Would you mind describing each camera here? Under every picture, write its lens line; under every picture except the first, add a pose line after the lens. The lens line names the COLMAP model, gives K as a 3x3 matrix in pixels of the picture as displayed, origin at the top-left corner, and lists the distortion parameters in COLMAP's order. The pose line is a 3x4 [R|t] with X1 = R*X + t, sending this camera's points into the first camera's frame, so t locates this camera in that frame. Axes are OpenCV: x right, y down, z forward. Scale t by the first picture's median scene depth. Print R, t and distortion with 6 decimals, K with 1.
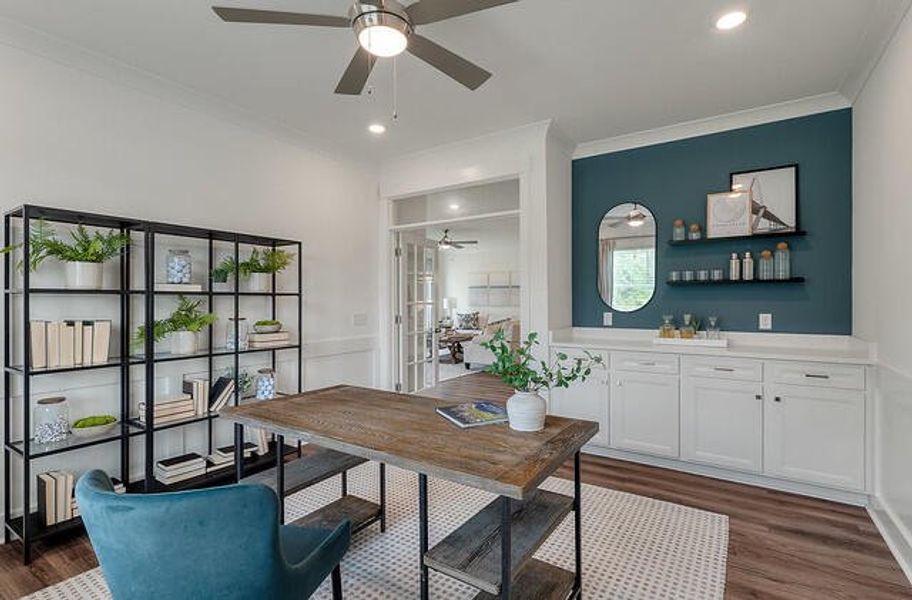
lens RADIAL K [[431.0, 0, 460.7], [0, 431.0, 302.9], [0, 0, 1]] dist [0.007199, -0.000244]
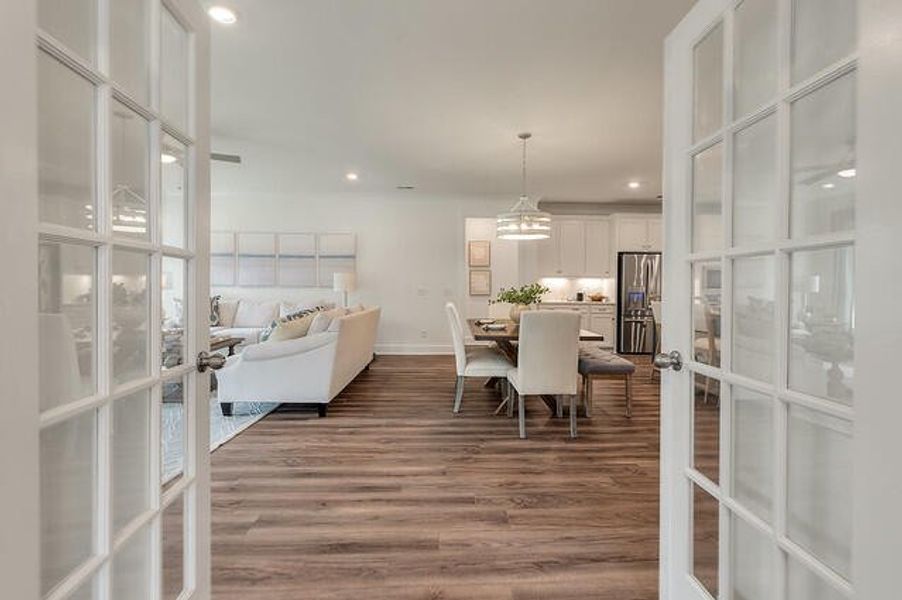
lens RADIAL K [[415.9, 0, 462.3], [0, 415.9, 291.1], [0, 0, 1]] dist [0.004716, -0.001138]
pose [[0.795868, 0.006394, 0.605436, -0.040231], [-0.010813, 0.999935, 0.003653, 0.008656], [-0.605374, -0.009454, 0.795885, 0.340351]]
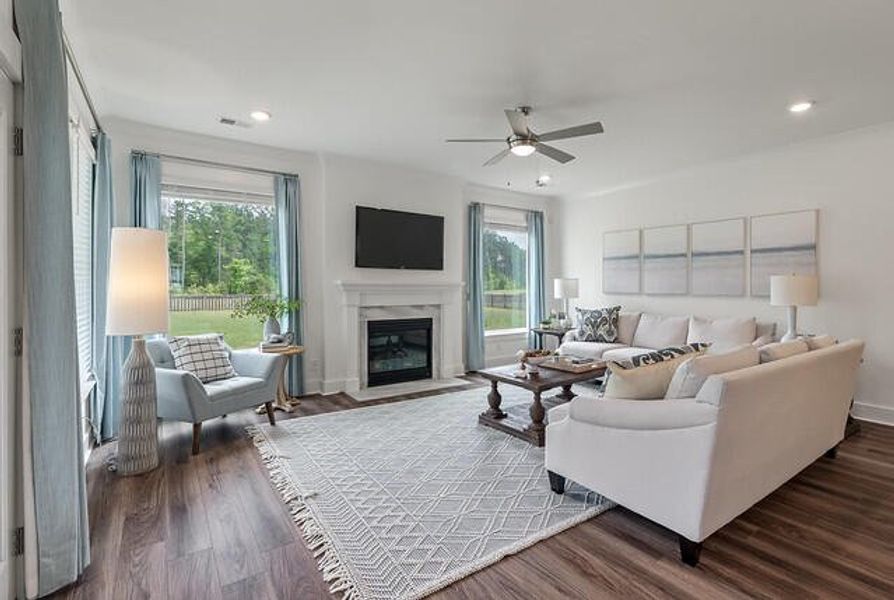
lens RADIAL K [[429.7, 0, 480.1], [0, 429.7, 287.9], [0, 0, 1]] dist [0.001682, -0.000841]
pose [[0.949590, 0.007674, -0.313401, 0.044203], [-0.006752, 0.999969, 0.004029, -0.001620], [0.313422, -0.001710, 0.949612, 0.475212]]
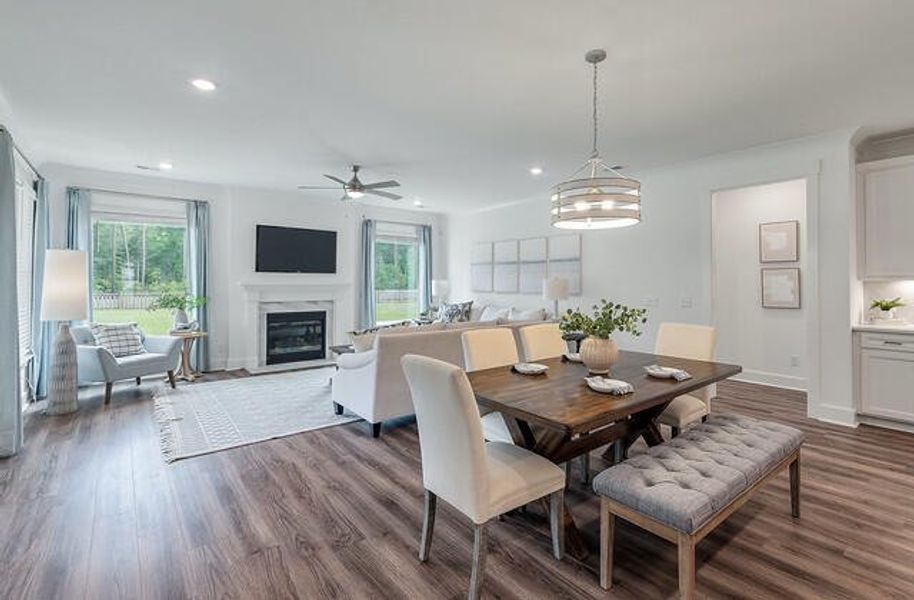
lens RADIAL K [[431.9, 0, 499.4], [0, 431.9, 276.3], [0, 0, 1]] dist [0.007199, -0.000244]
pose [[0.971312, 0.002096, -0.237800, 0.241197], [-0.006080, 0.999853, -0.016021, -0.007134], [0.237731, 0.017008, 0.971182, 0.369018]]
